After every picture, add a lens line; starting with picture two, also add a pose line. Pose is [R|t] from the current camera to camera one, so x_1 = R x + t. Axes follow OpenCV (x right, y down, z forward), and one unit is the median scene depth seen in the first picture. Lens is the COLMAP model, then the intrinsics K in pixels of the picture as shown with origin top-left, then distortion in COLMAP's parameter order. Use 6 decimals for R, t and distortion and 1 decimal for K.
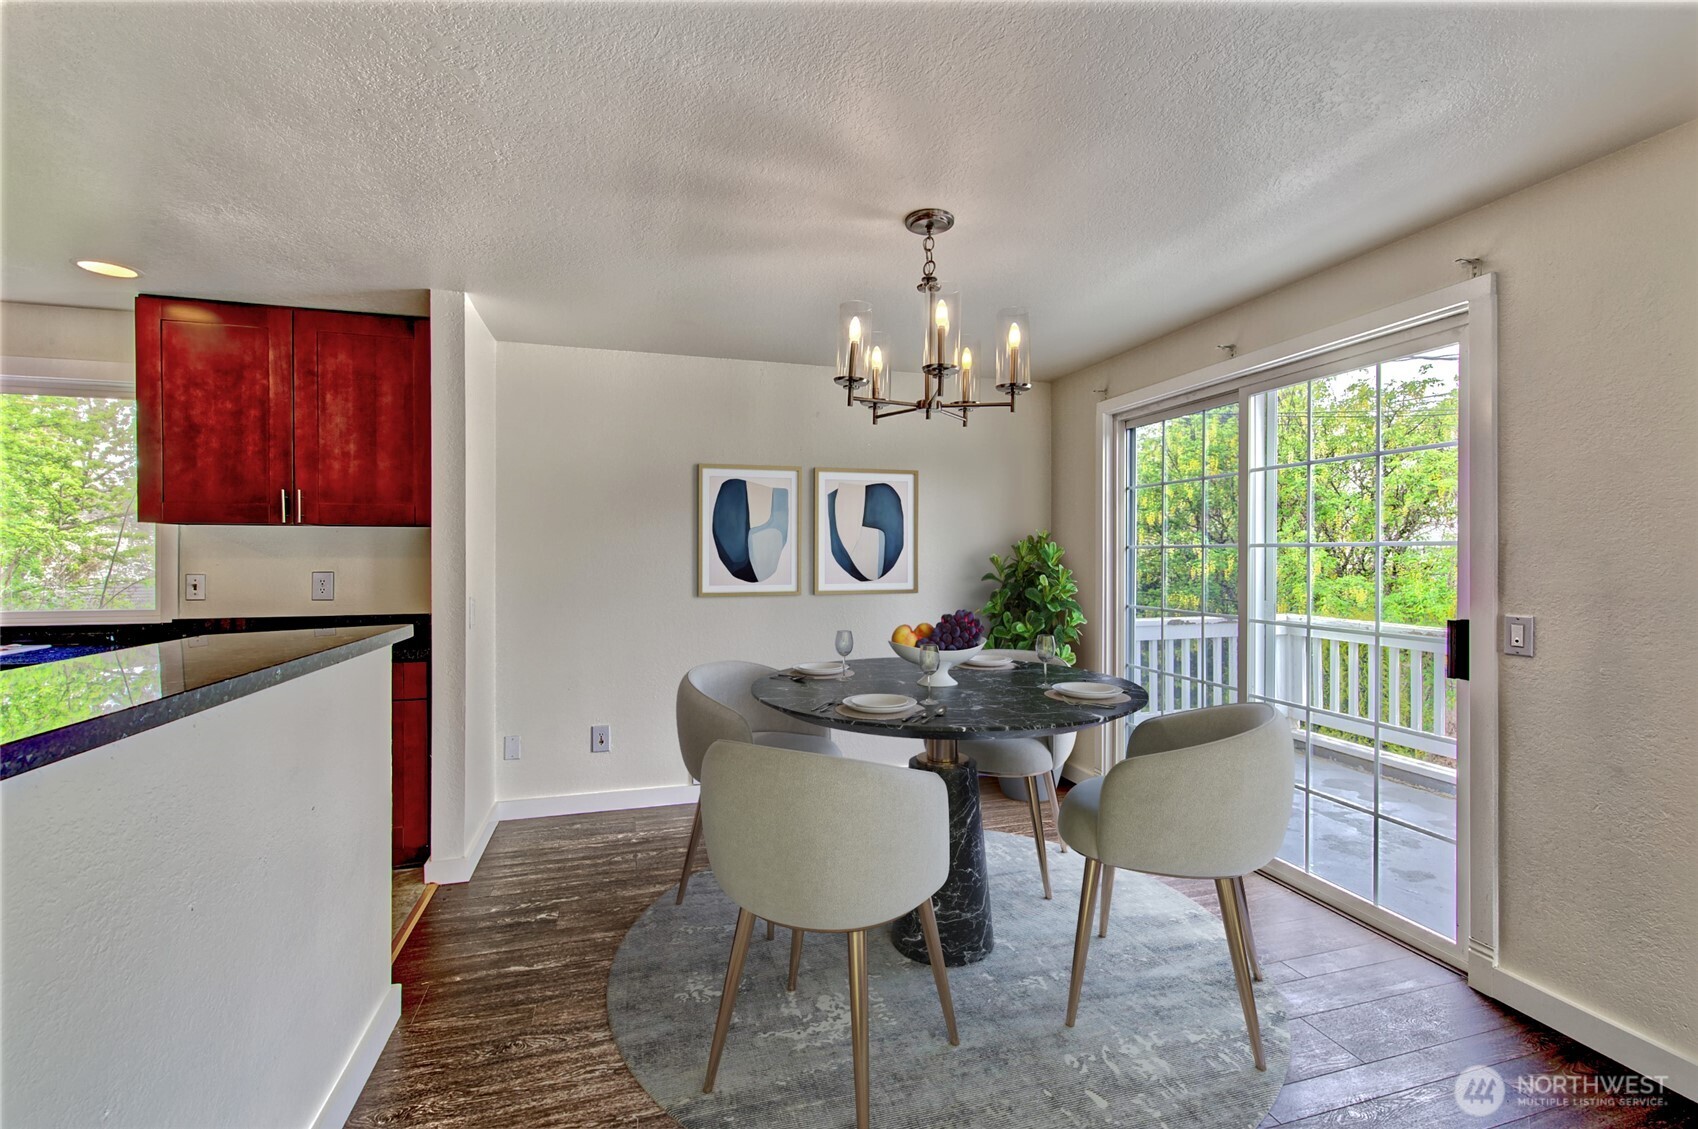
lens RADIAL K [[730.8, 0, 857.2], [0, 730.8, 567.8], [0, 0, 1]] dist [-0.003521, 0.001594]
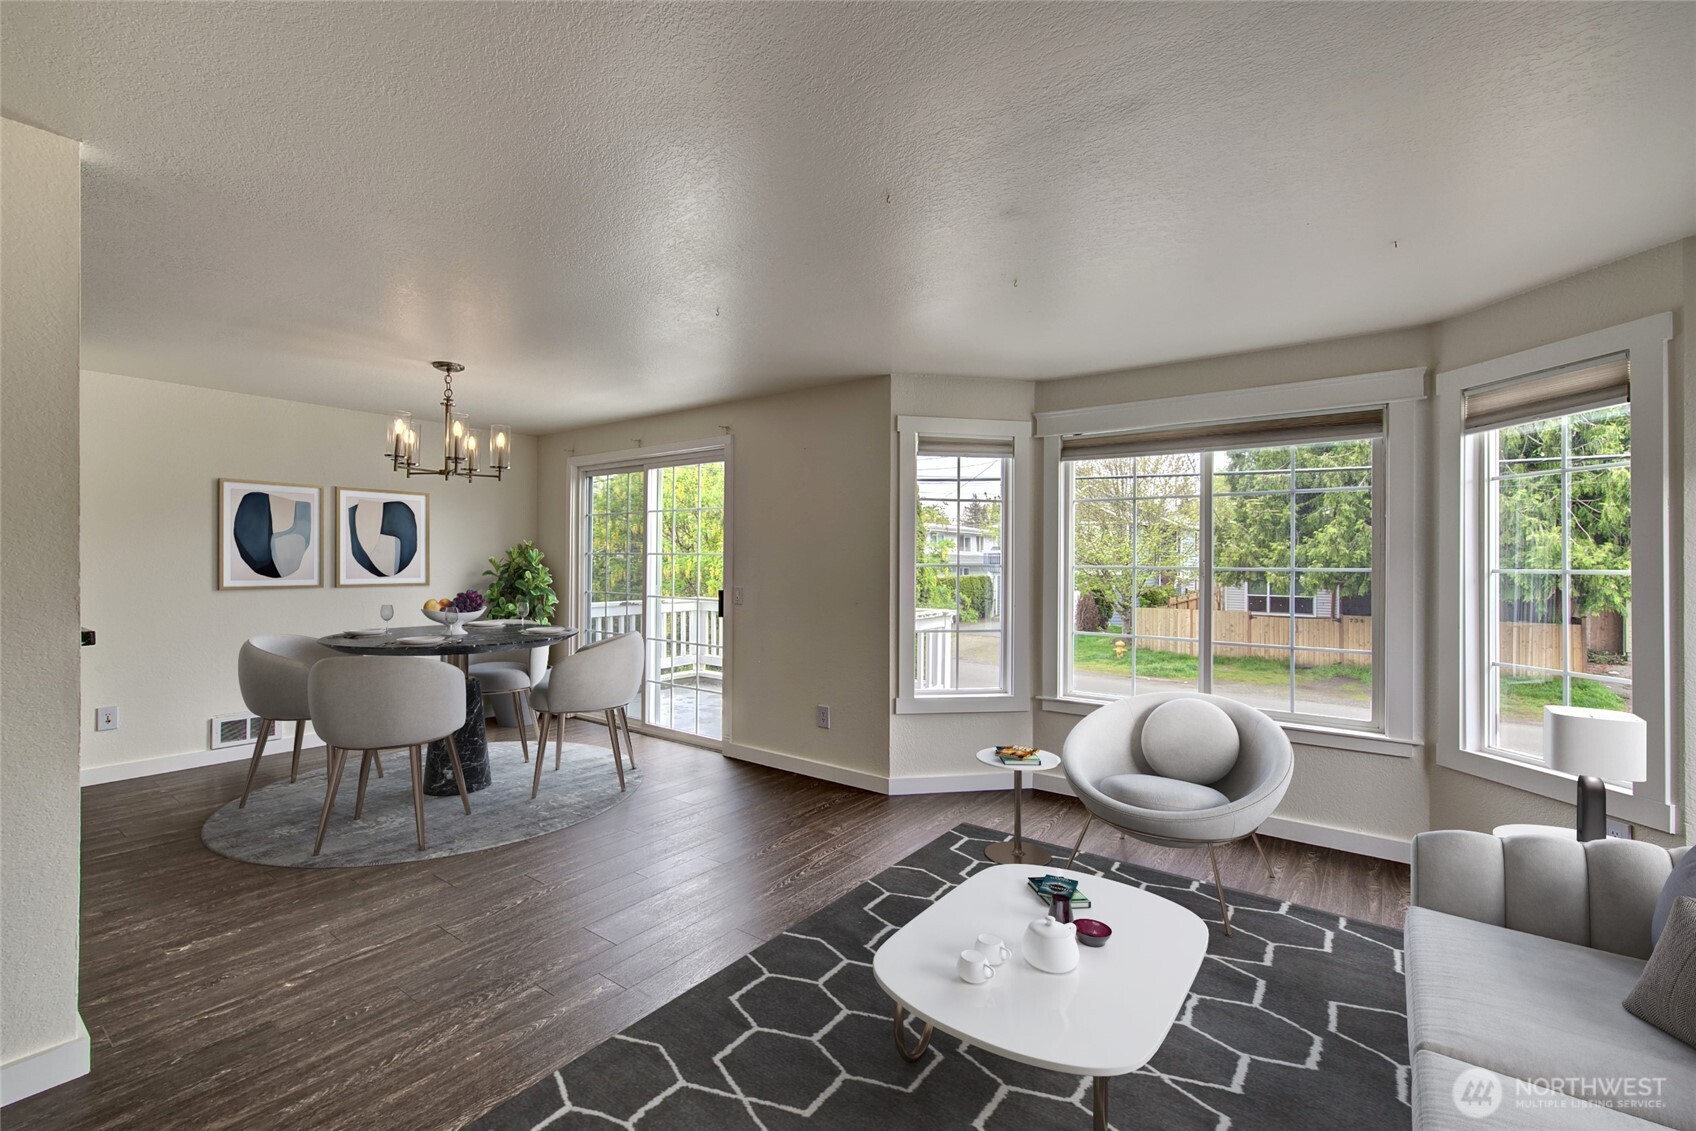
lens RADIAL K [[730.0, 0, 851.2], [0, 730.0, 577.9], [0, 0, 1]] dist [-0.003521, 0.001594]
pose [[0.804436, -0.005916, 0.594010, -0.097854], [-0.000764, 0.999939, 0.010993, 0.006352], [-0.594039, -0.009297, 0.804383, -0.577827]]
